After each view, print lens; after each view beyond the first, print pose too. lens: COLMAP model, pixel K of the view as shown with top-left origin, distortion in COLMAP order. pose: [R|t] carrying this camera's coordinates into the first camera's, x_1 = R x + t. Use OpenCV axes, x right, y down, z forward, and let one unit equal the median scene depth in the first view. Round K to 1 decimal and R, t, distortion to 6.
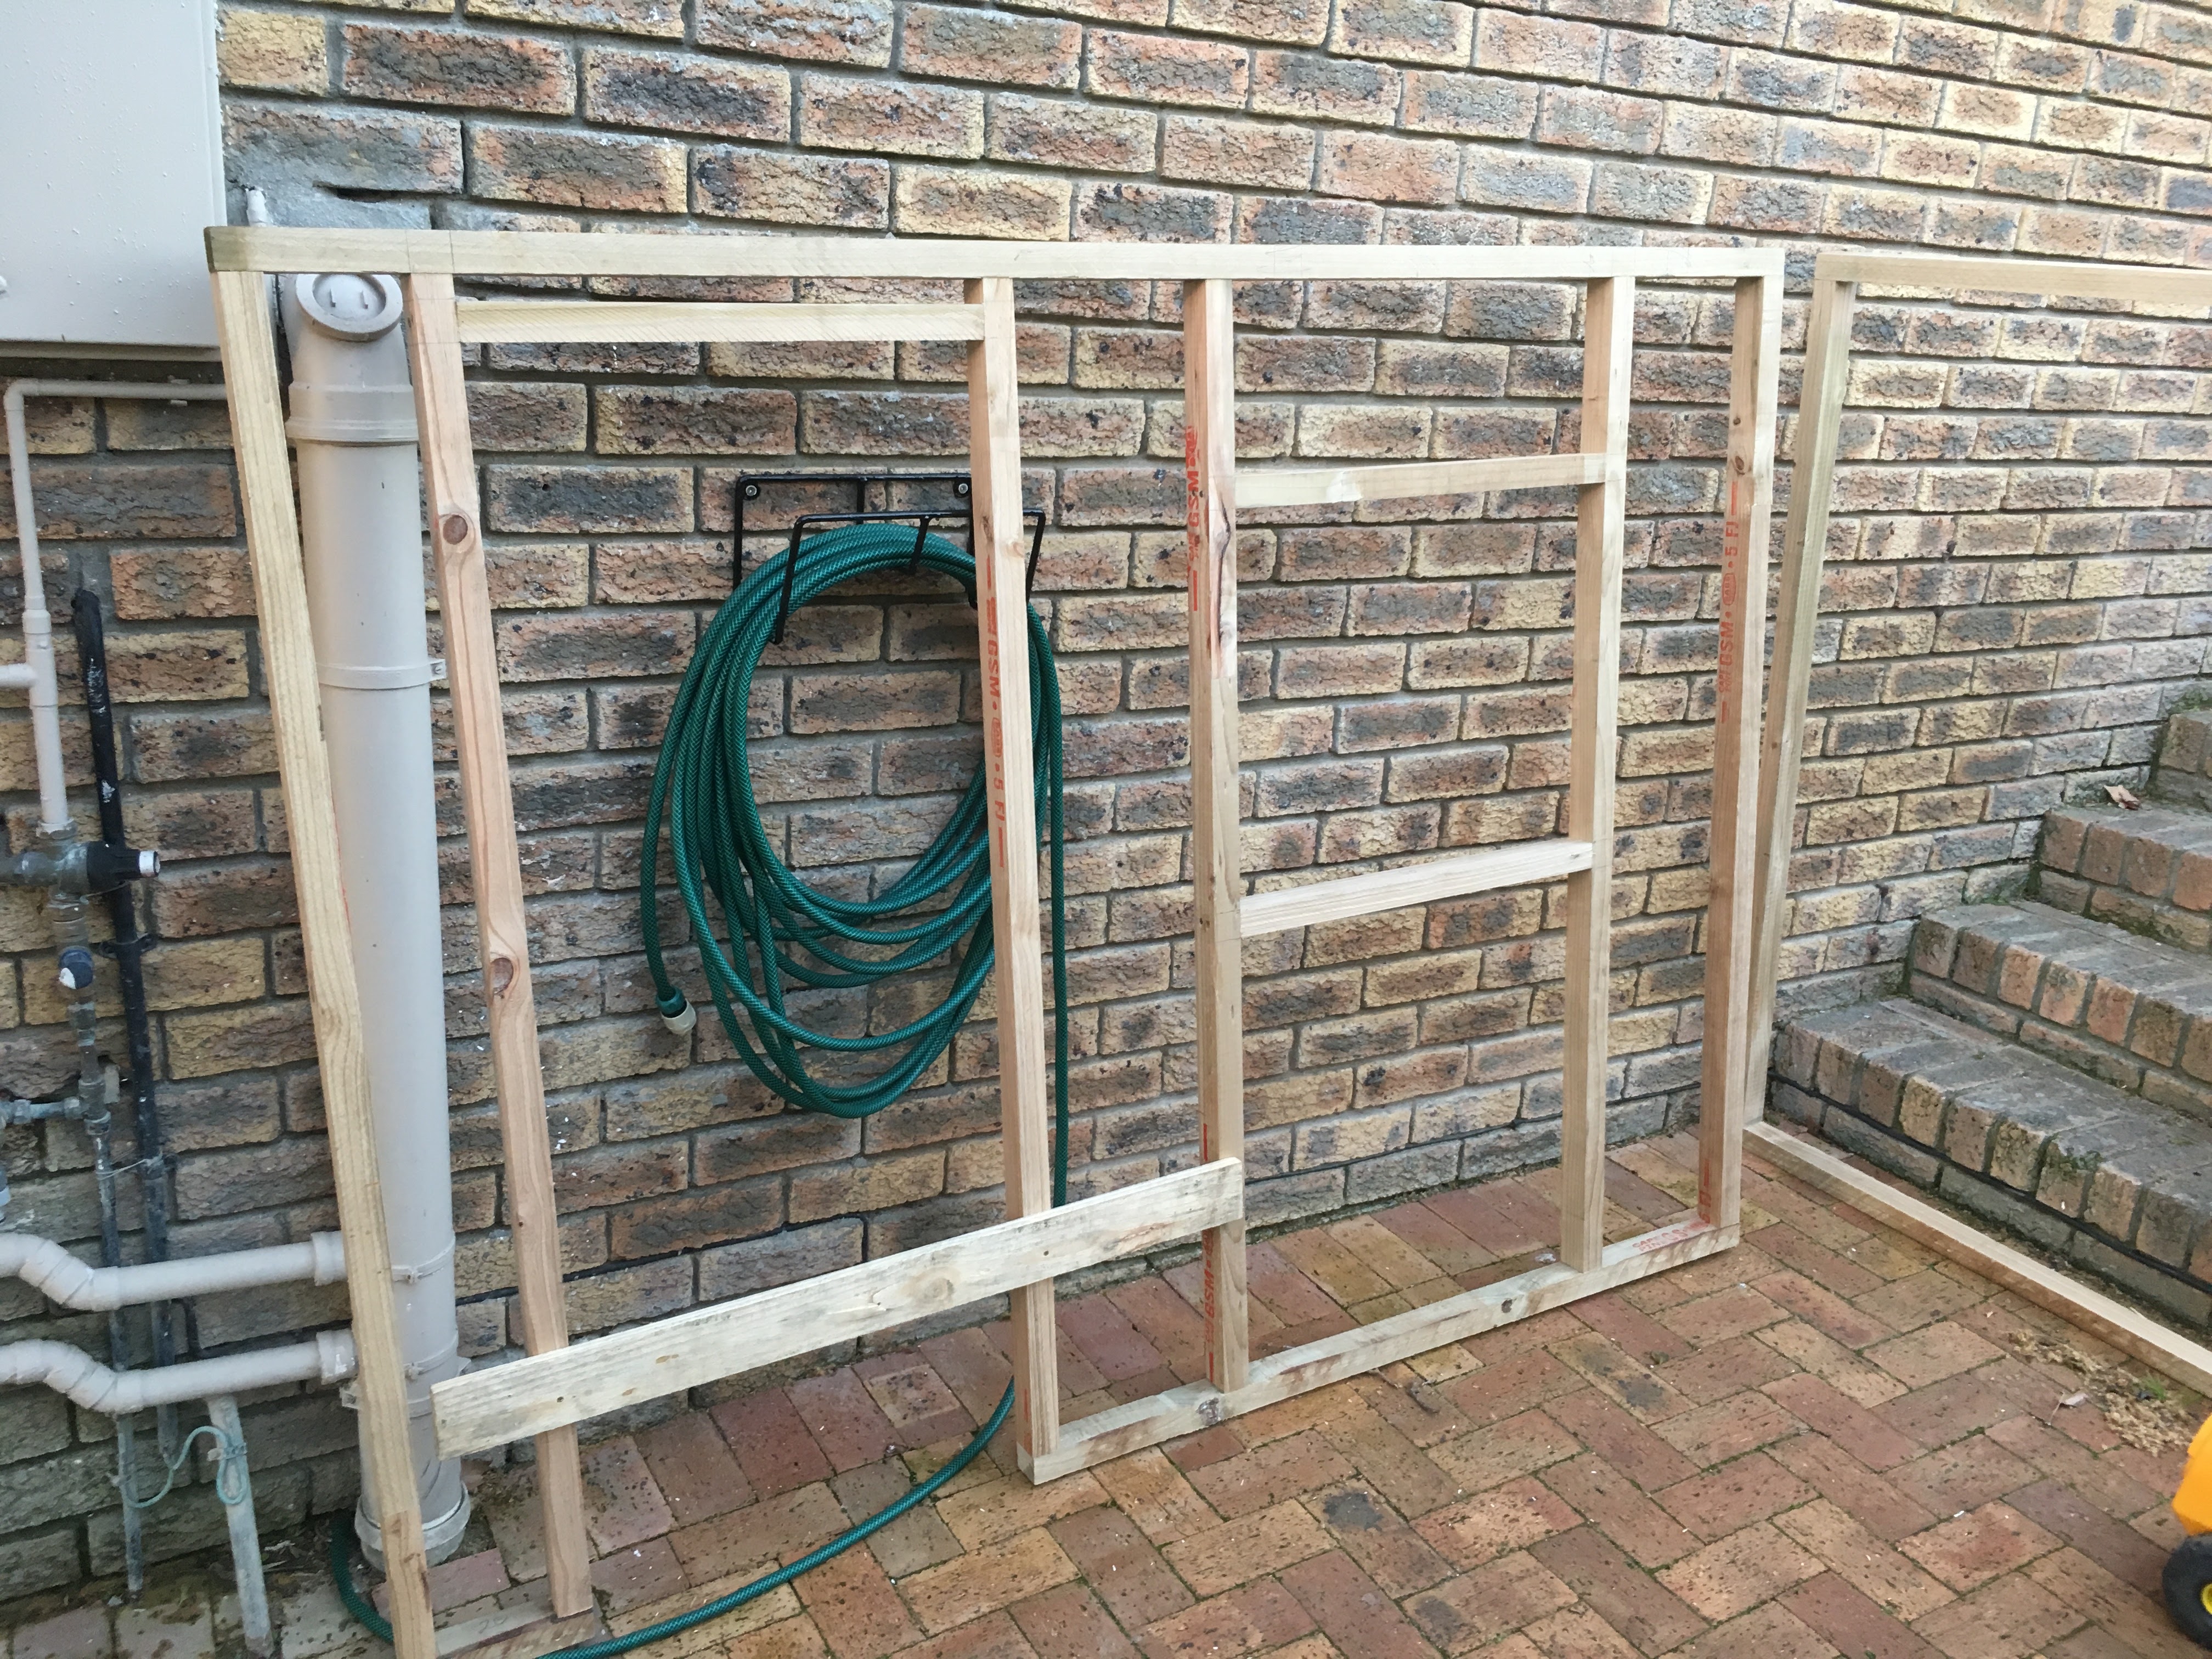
lens RADIAL K [[1877.2, 0, 1093.0], [0, 1877.2, 822.1], [0, 0, 1]] dist [0.079277, -0.099623]
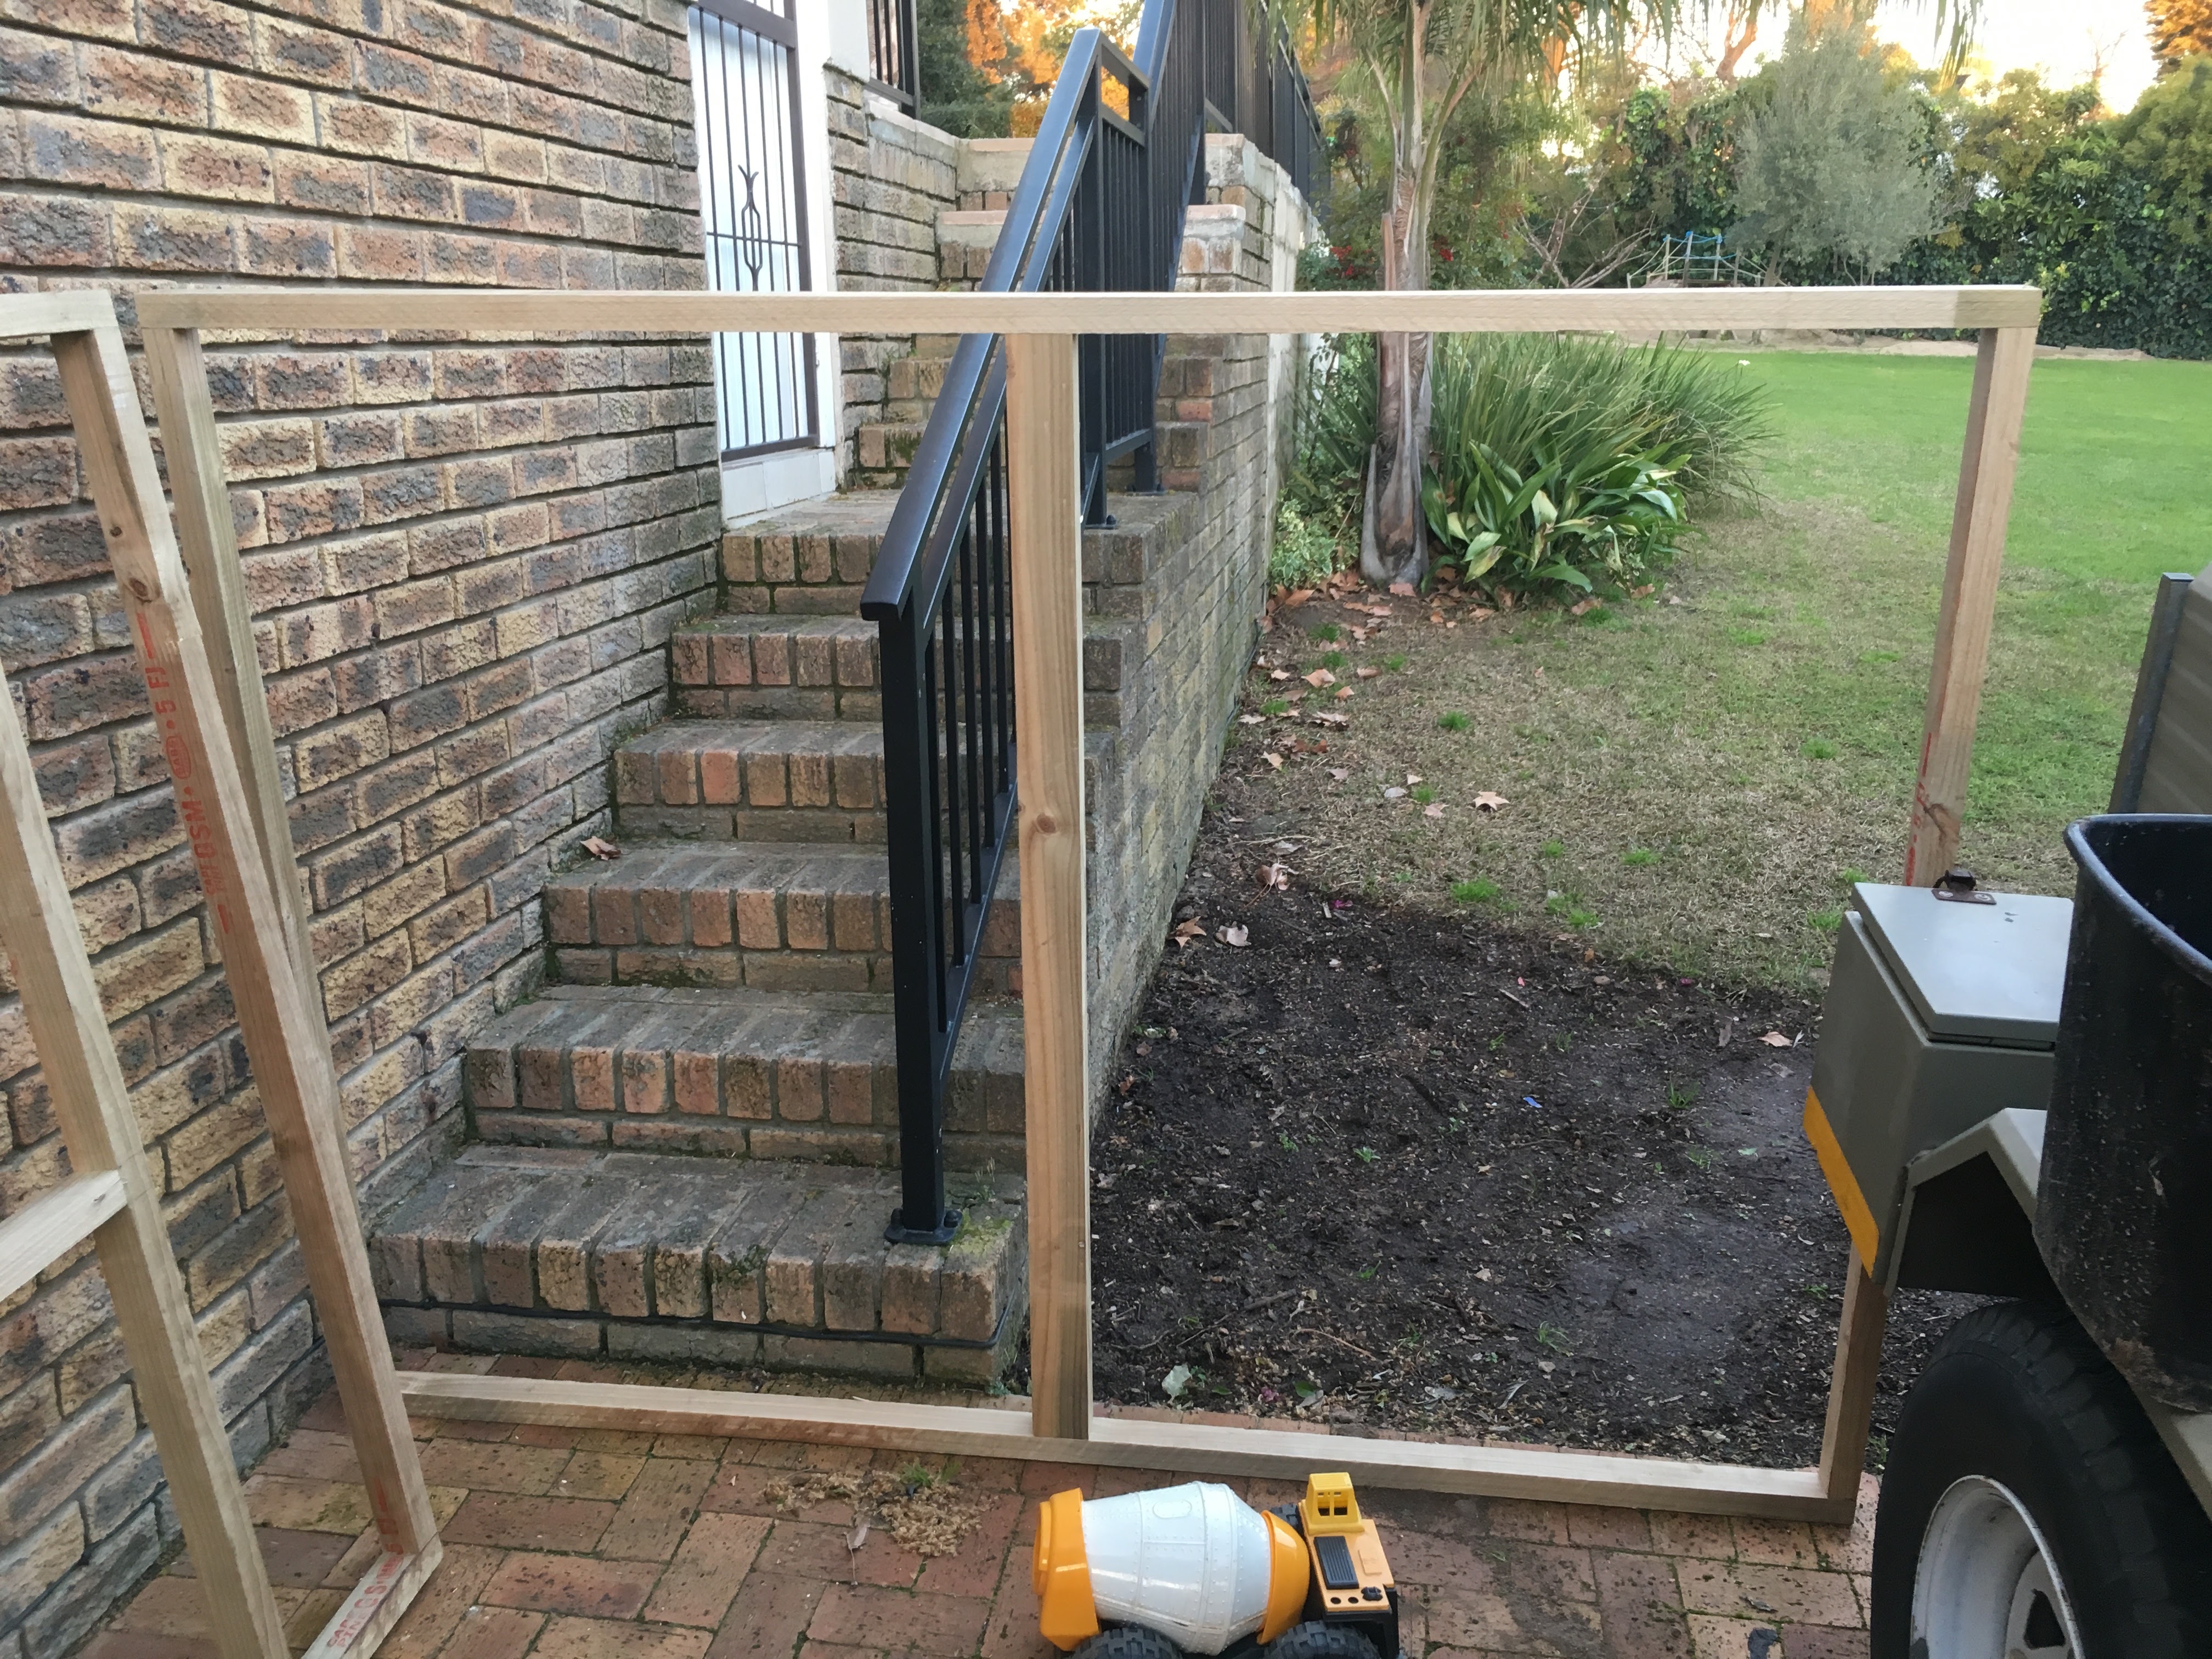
lens RADIAL K [[1877.2, 0, 1093.0], [0, 1877.2, 822.1], [0, 0, 1]] dist [0.079277, -0.099623]
pose [[0.624065, -0.265579, 0.734854, 0.012143], [0.272953, 0.955314, 0.113453, -0.074487], [-0.732147, 0.129779, 0.668669, 0.226244]]
